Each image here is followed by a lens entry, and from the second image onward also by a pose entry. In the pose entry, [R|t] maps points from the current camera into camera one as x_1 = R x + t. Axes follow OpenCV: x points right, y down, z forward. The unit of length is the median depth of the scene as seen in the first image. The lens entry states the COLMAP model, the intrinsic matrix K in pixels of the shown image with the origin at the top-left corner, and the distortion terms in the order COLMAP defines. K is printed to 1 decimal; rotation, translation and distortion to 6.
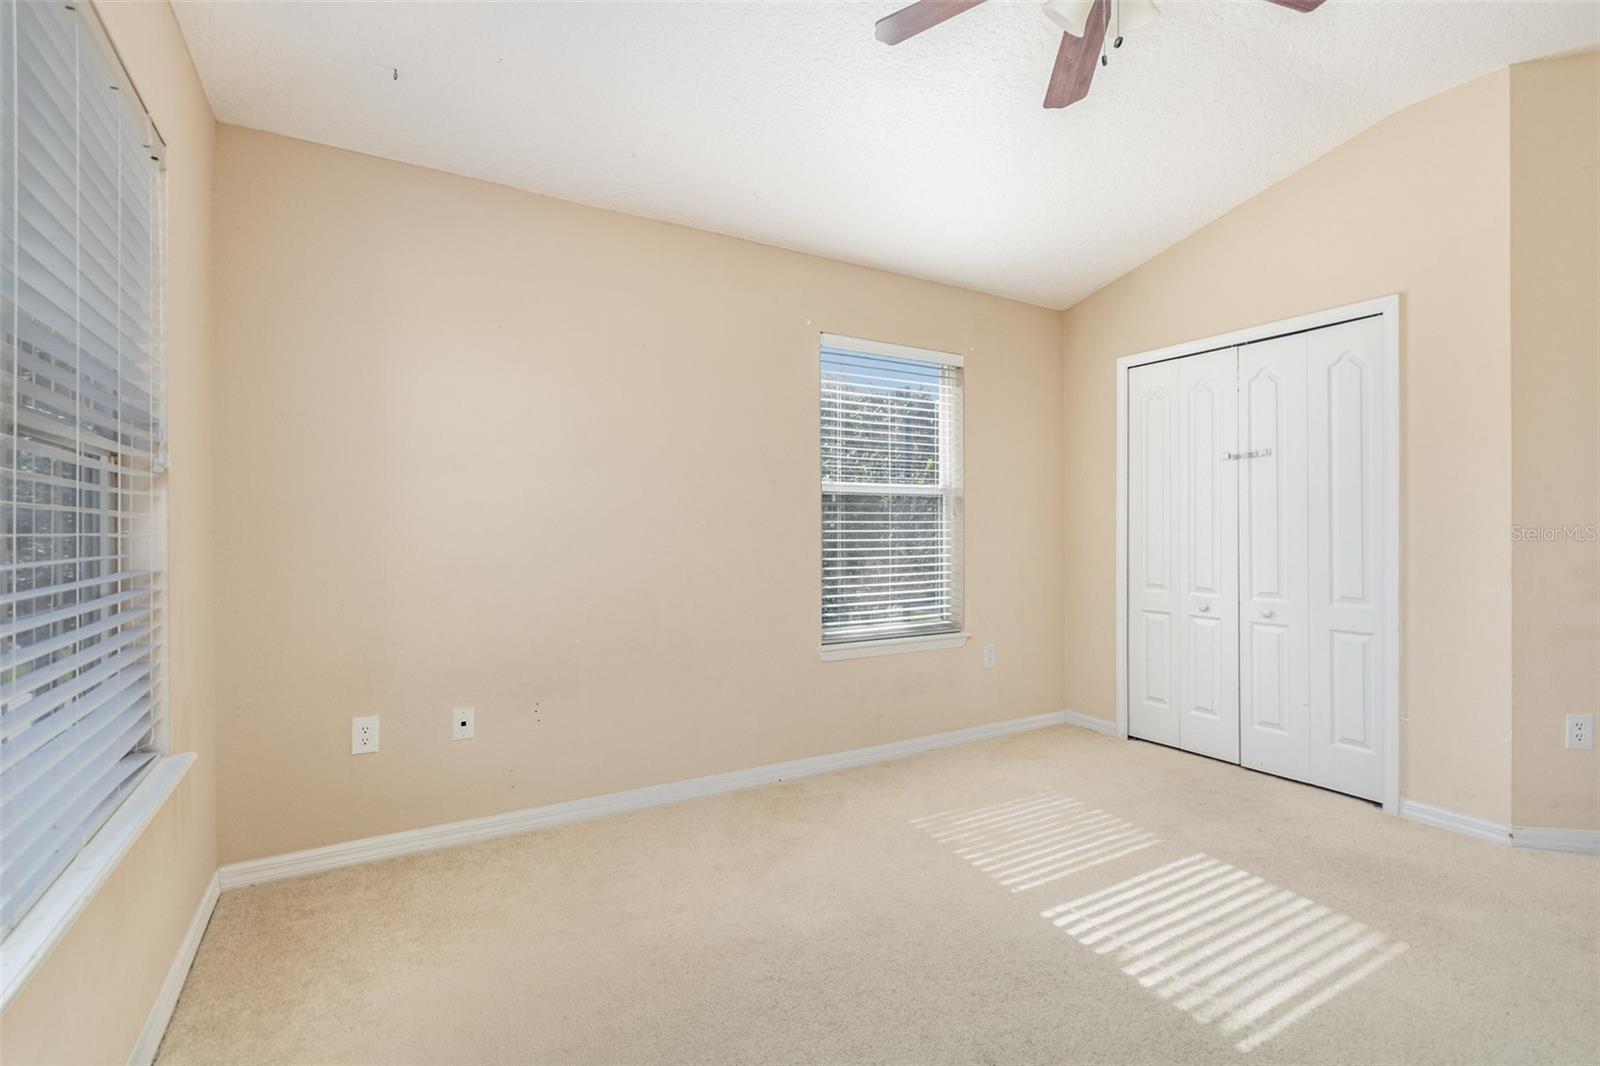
lens RADIAL K [[743.1, 0, 805.0], [0, 743.1, 531.7], [0, 0, 1]] dist [0.001727, 0.000382]
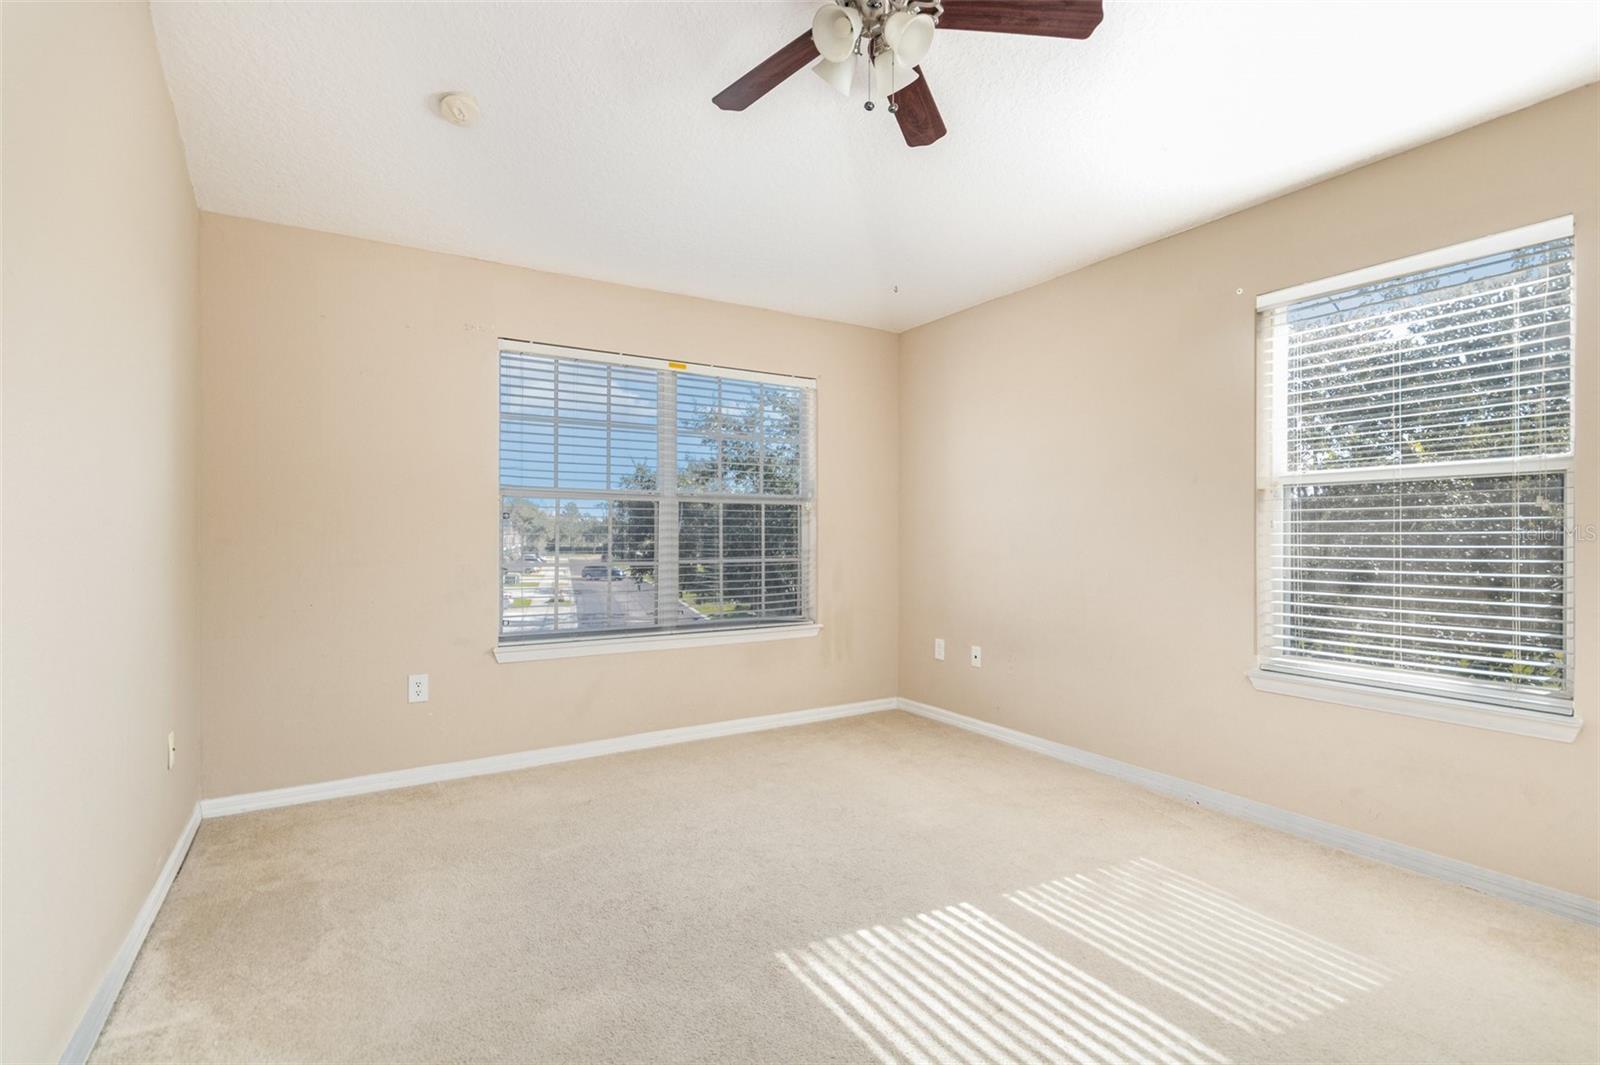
lens RADIAL K [[749.7, 0, 809.4], [0, 749.7, 533.7], [0, 0, 1]] dist [0.001102, -0.000009]
pose [[0.015328, 0.000912, -0.999882, 1.370929], [-0.000111, 1.000000, 0.000910, -0.002577], [0.999883, 0.000097, 0.015328, 0.772161]]
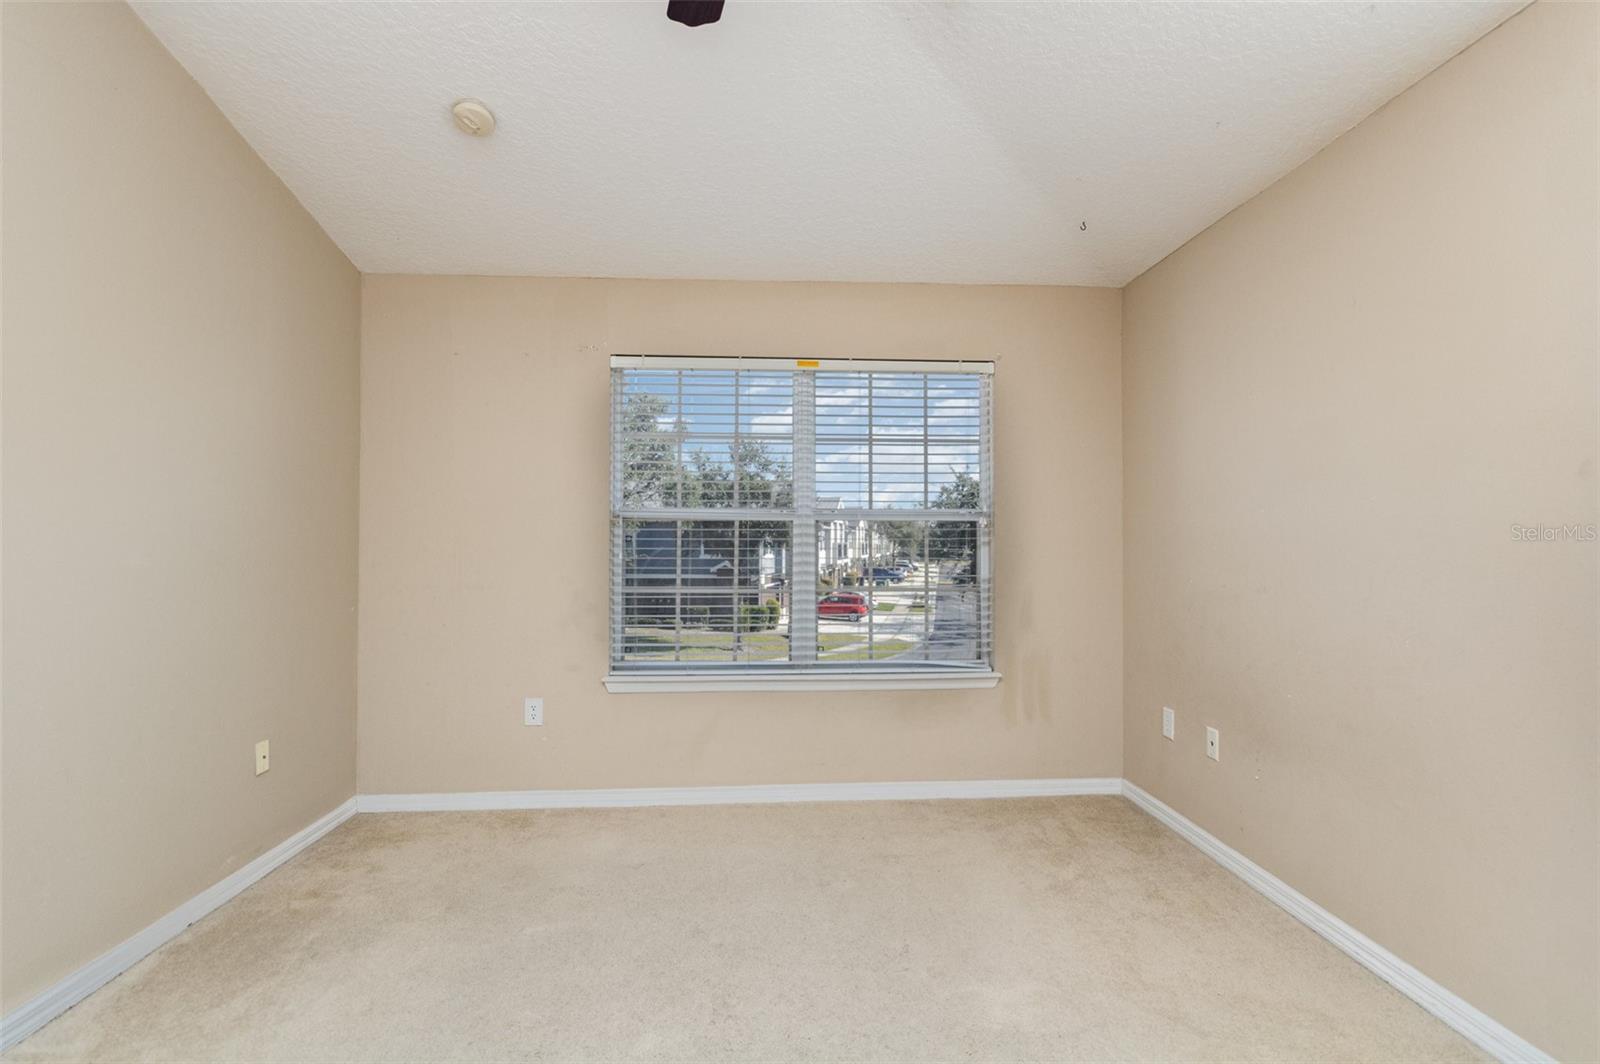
lens RADIAL K [[743.1, 0, 805.0], [0, 743.1, 530.7], [0, 0, 1]] dist [0.001727, 0.000382]
pose [[-0.460212, -0.010117, -0.887752, 0.923499], [-0.000064, 0.999935, -0.011363, -0.039945], [0.887809, -0.005173, -0.460183, 1.200836]]
